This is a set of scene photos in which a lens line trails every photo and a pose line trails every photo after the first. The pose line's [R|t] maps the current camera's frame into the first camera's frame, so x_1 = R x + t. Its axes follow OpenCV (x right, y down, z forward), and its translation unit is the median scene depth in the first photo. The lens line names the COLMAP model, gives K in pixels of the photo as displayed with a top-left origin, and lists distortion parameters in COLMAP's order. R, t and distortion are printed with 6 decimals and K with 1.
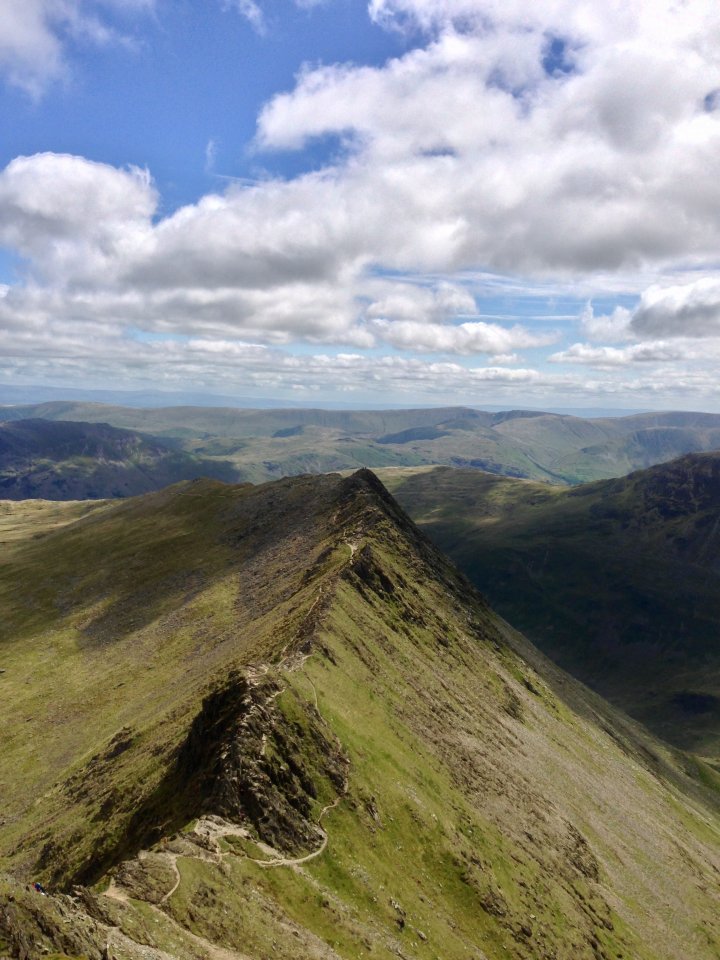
lens RADIAL K [[882.4, 0, 360.0], [0, 882.4, 480.0], [0, 0, 1]] dist [0.130376, -0.225702]
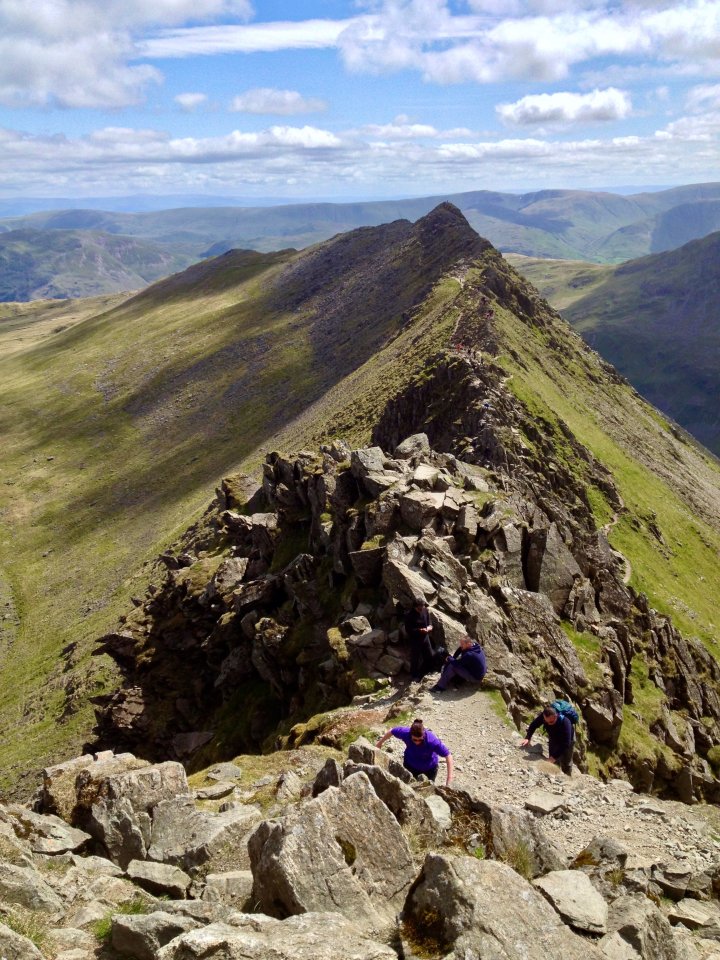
lens RADIAL K [[912.3, 0, 360.0], [0, 912.3, 480.0], [0, 0, 1]] dist [0.132164, -0.281683]
pose [[0.998269, -0.053545, -0.024339, -0.062763], [0.057426, 0.976762, 0.206490, 0.053677], [0.012717, -0.207530, 0.978146, 0.096508]]
